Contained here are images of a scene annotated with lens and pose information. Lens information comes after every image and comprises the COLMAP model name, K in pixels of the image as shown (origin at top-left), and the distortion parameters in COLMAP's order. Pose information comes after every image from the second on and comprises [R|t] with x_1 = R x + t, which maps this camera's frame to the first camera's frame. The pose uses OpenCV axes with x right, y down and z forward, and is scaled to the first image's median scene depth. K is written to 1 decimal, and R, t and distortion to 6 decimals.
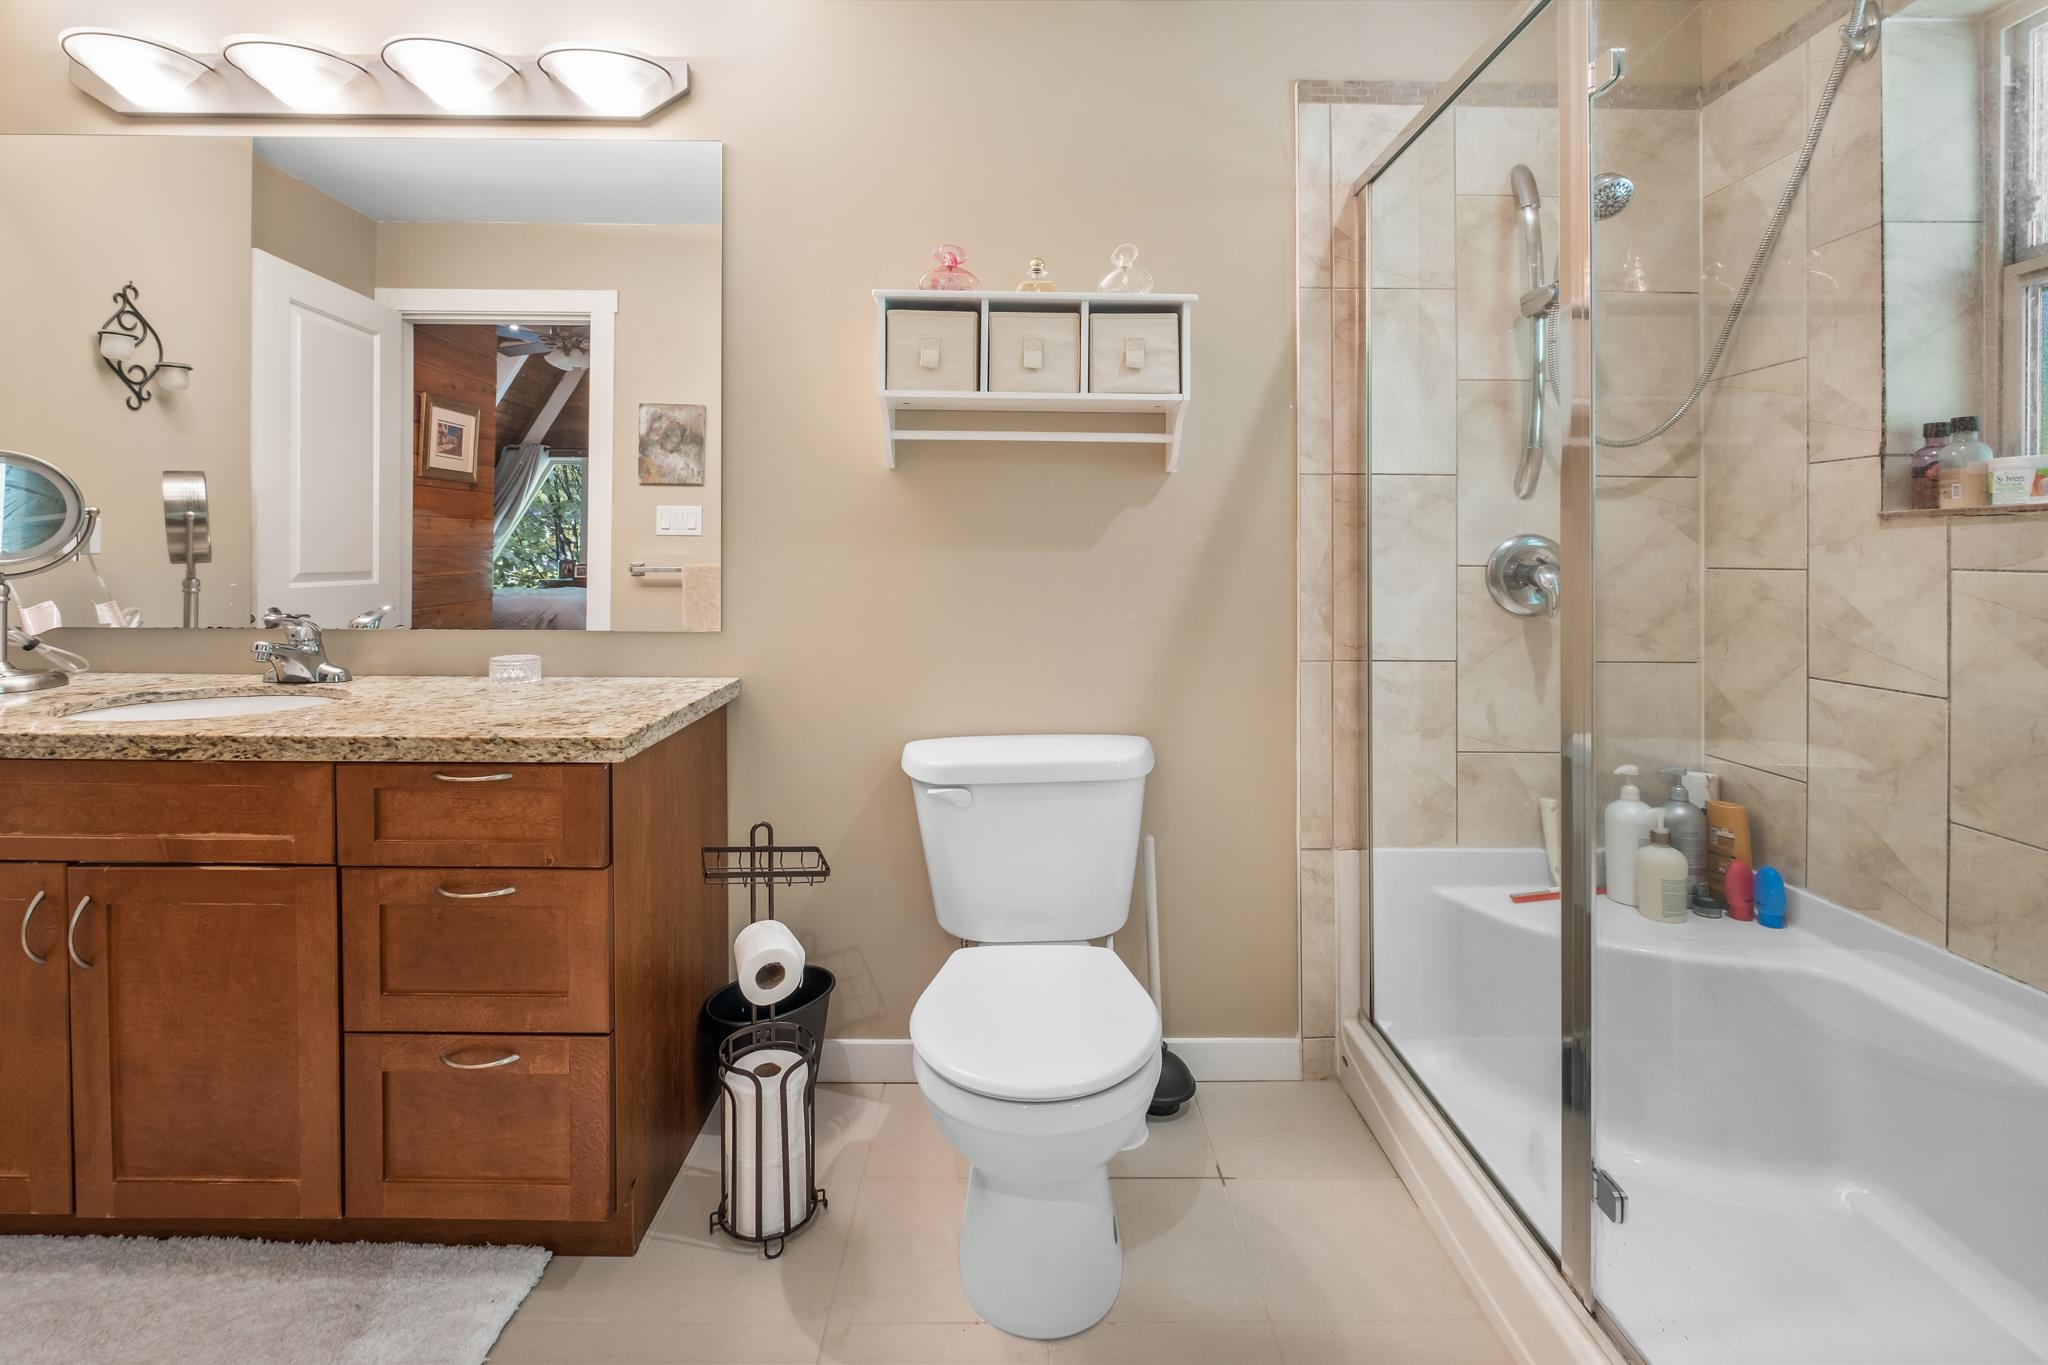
lens RADIAL K [[900.8, 0, 1053.6], [0, 900.8, 546.8], [0, 0, 1]] dist [-0.003516, -0.000120]
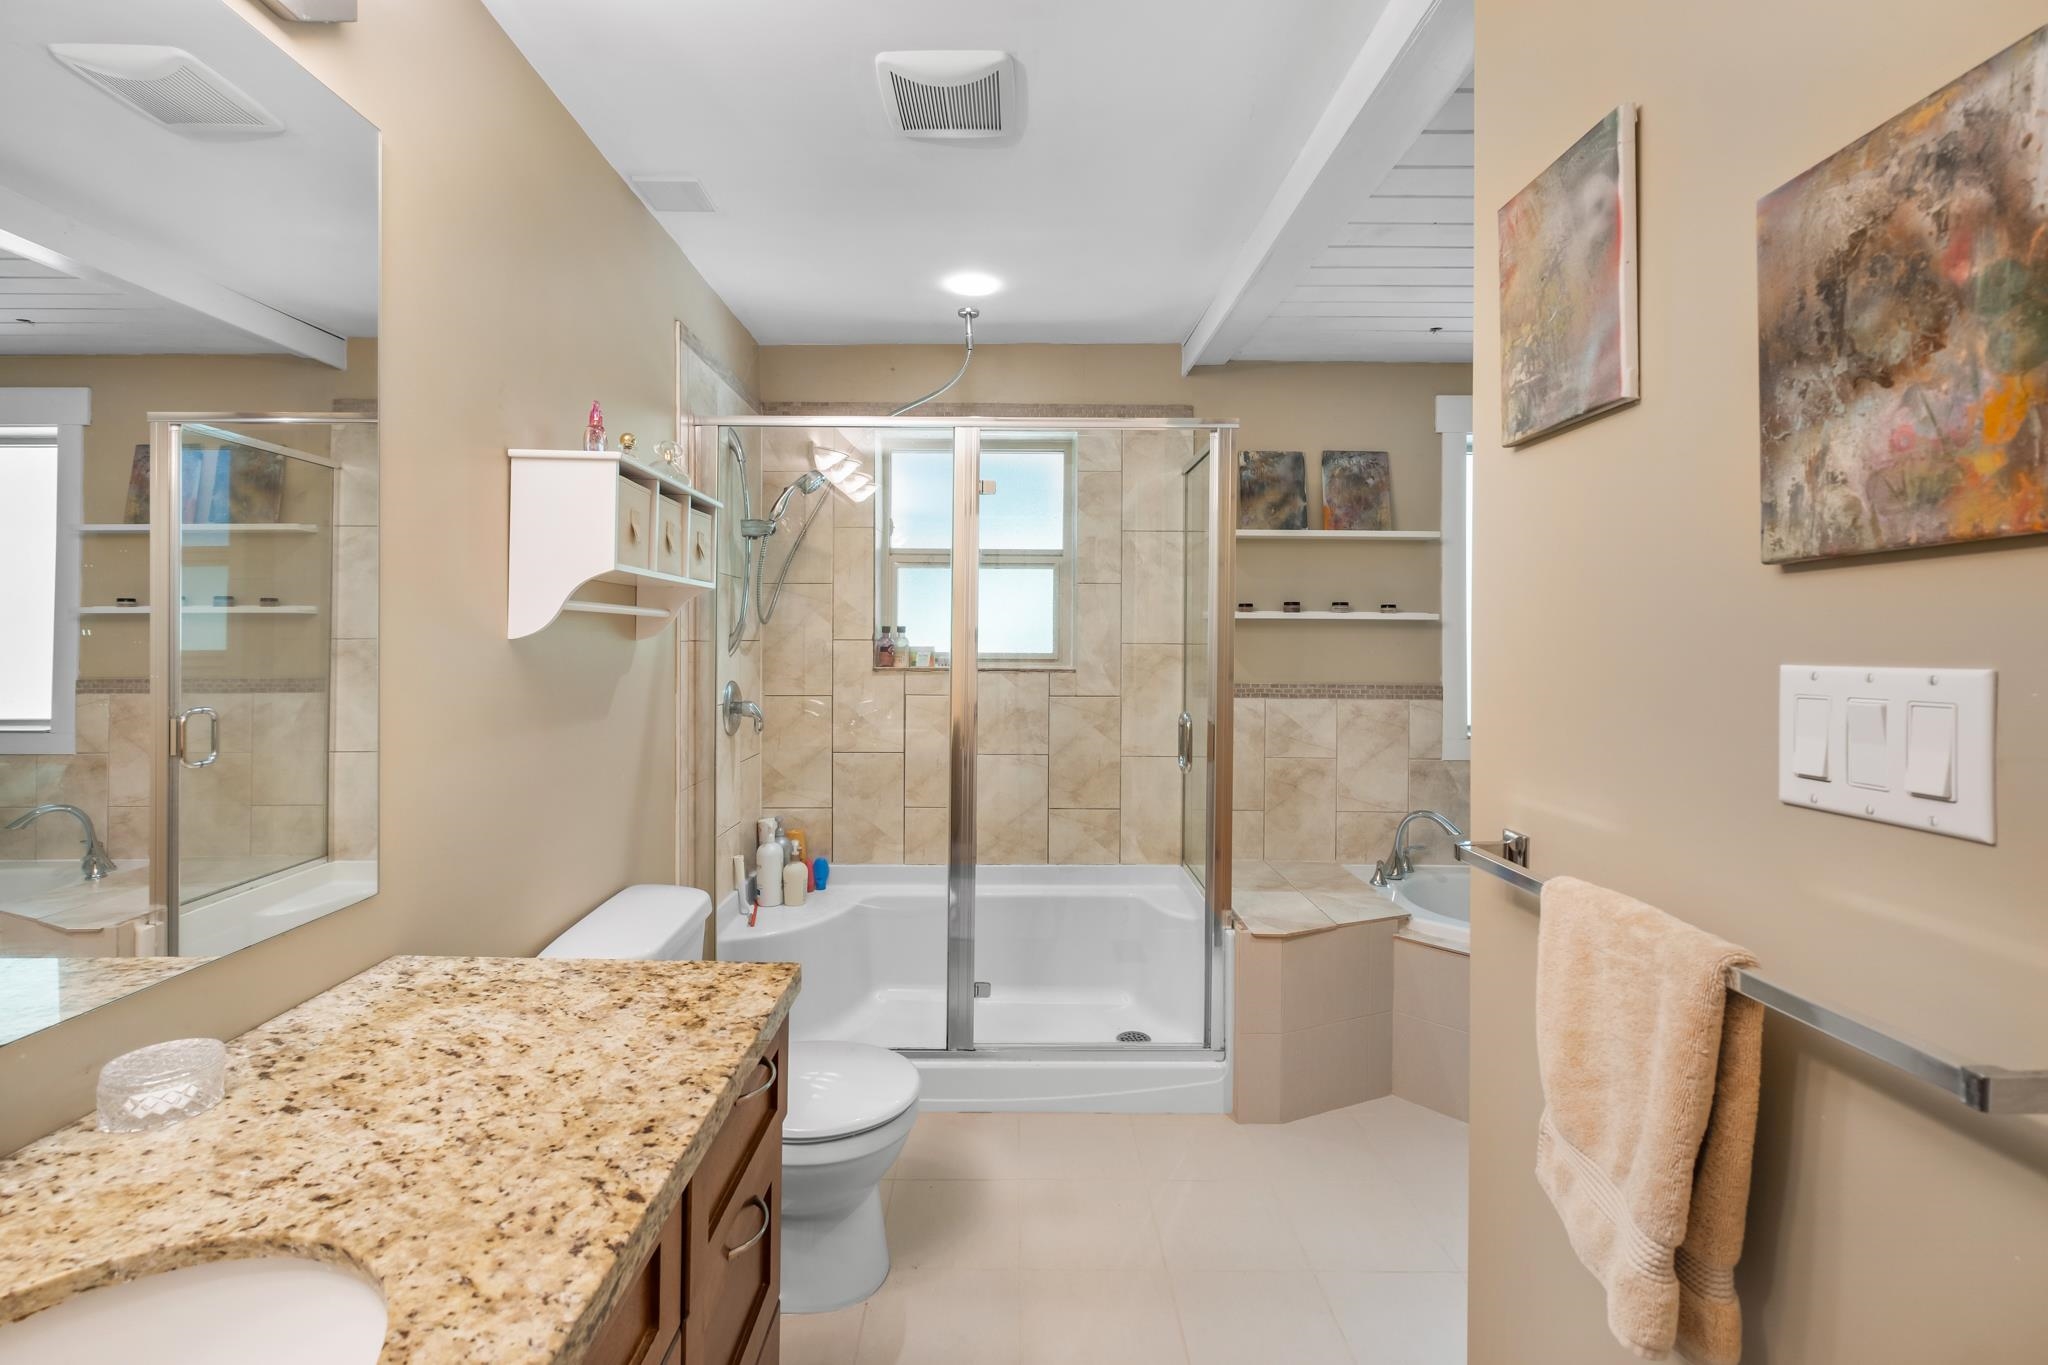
lens RADIAL K [[900.8, 0, 1017.0], [0, 900.8, 629.6], [0, 0, 1]] dist [-0.003516, -0.000120]
pose [[0.031501, 0.010234, 0.999451, -1.050714], [-0.013164, 0.999865, -0.009824, -0.100459], [-0.999417, -0.012847, 0.031631, 0.546460]]
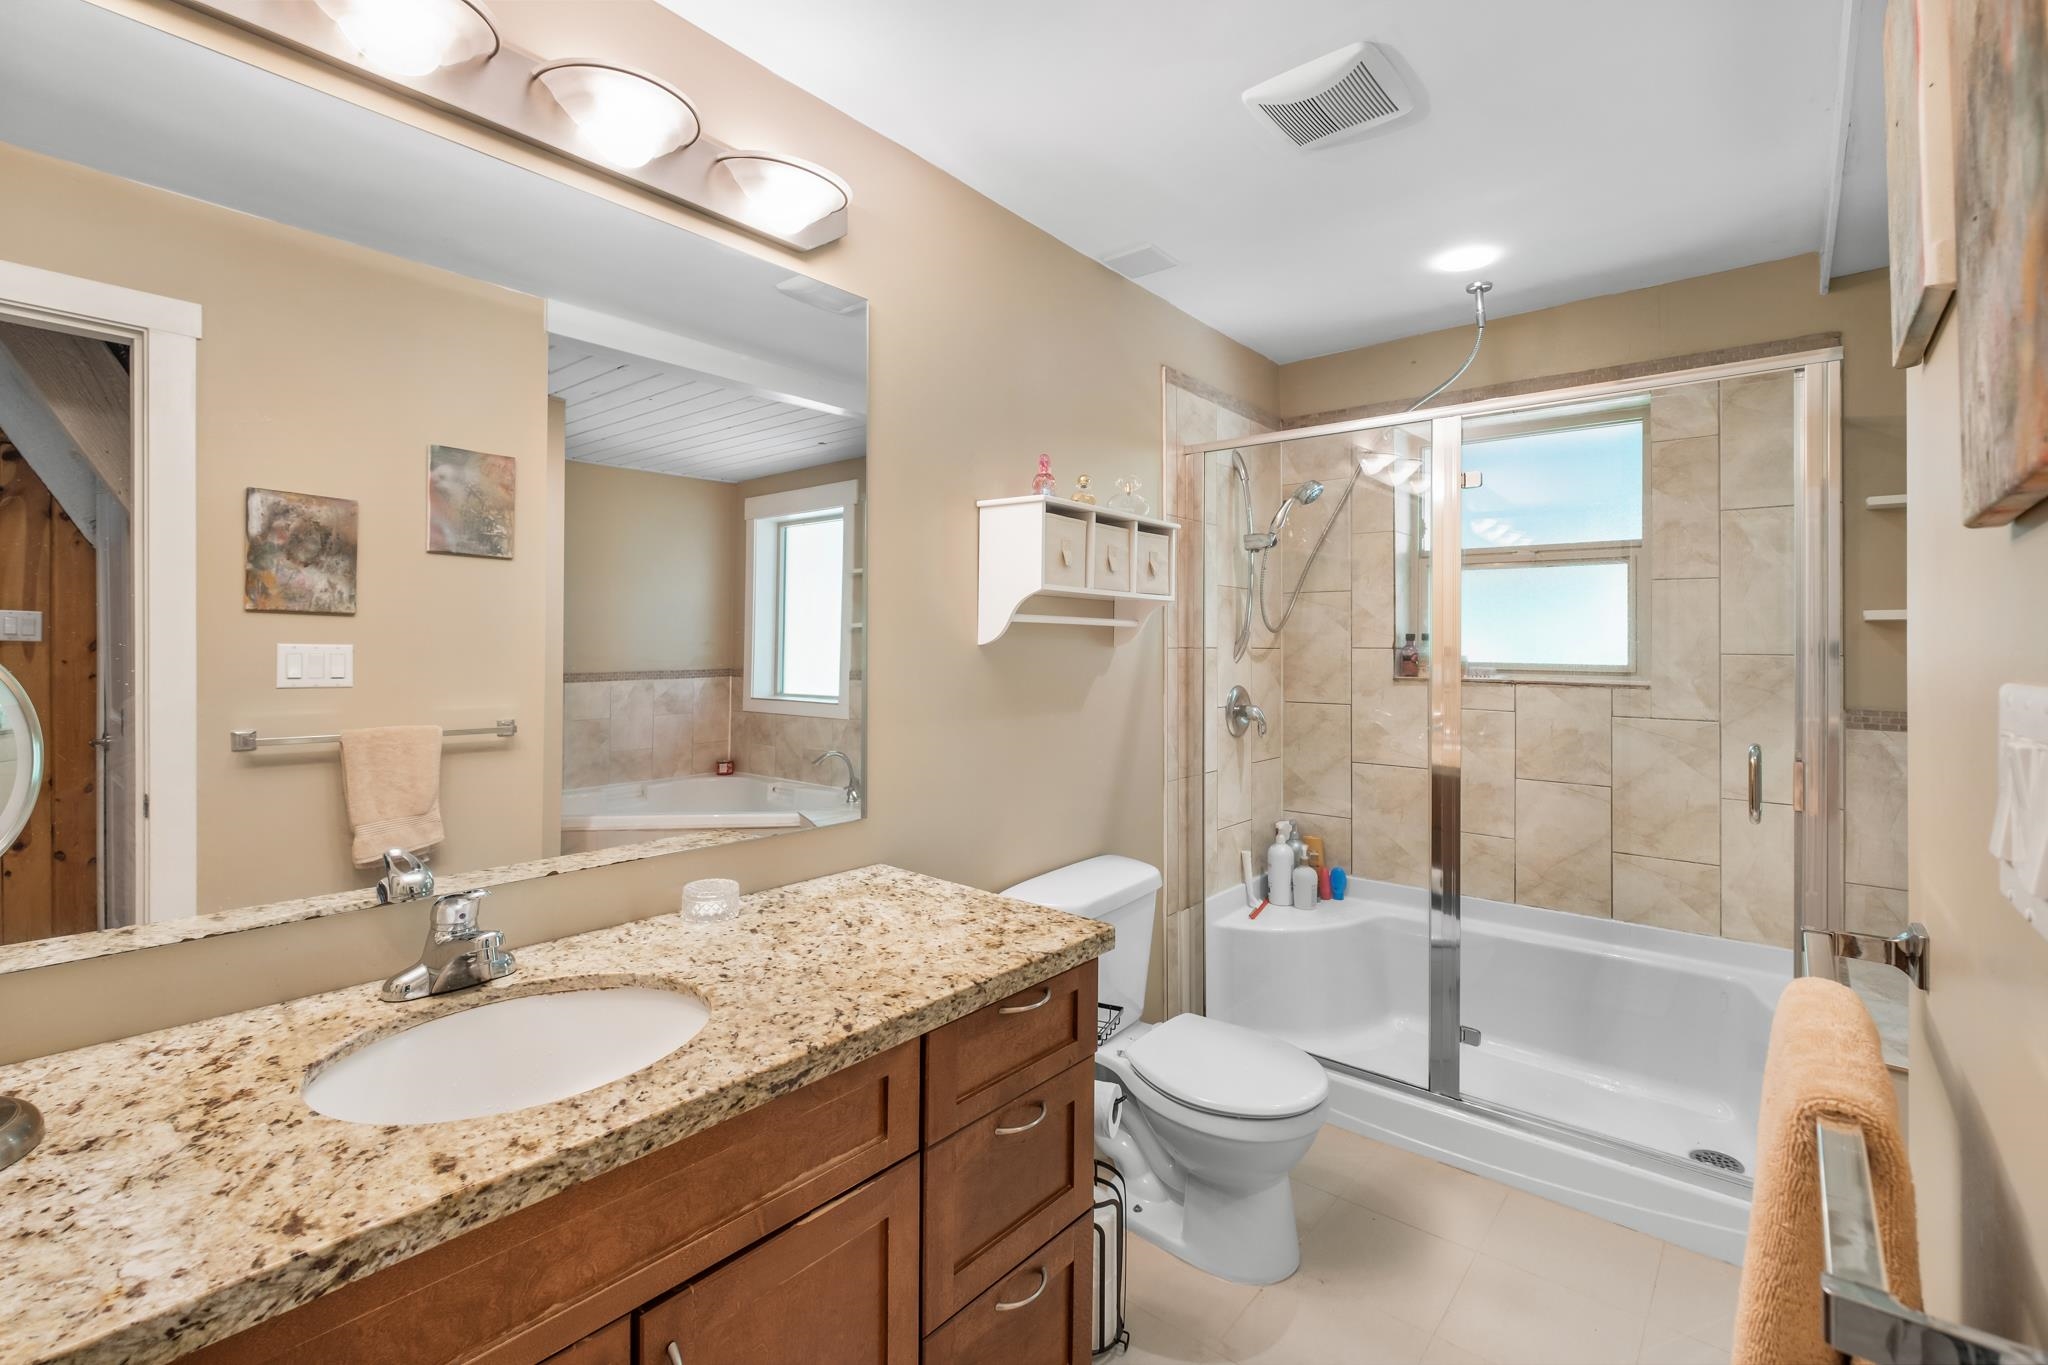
lens RADIAL K [[900.8, 0, 1022.5], [0, 900.8, 624.4], [0, 0, 1]] dist [-0.003516, -0.000120]
pose [[0.666621, 0.021104, 0.745098, -1.016424], [-0.014072, 0.999777, -0.015727, -0.101969], [-0.745264, -0.000001, 0.666770, 0.255553]]
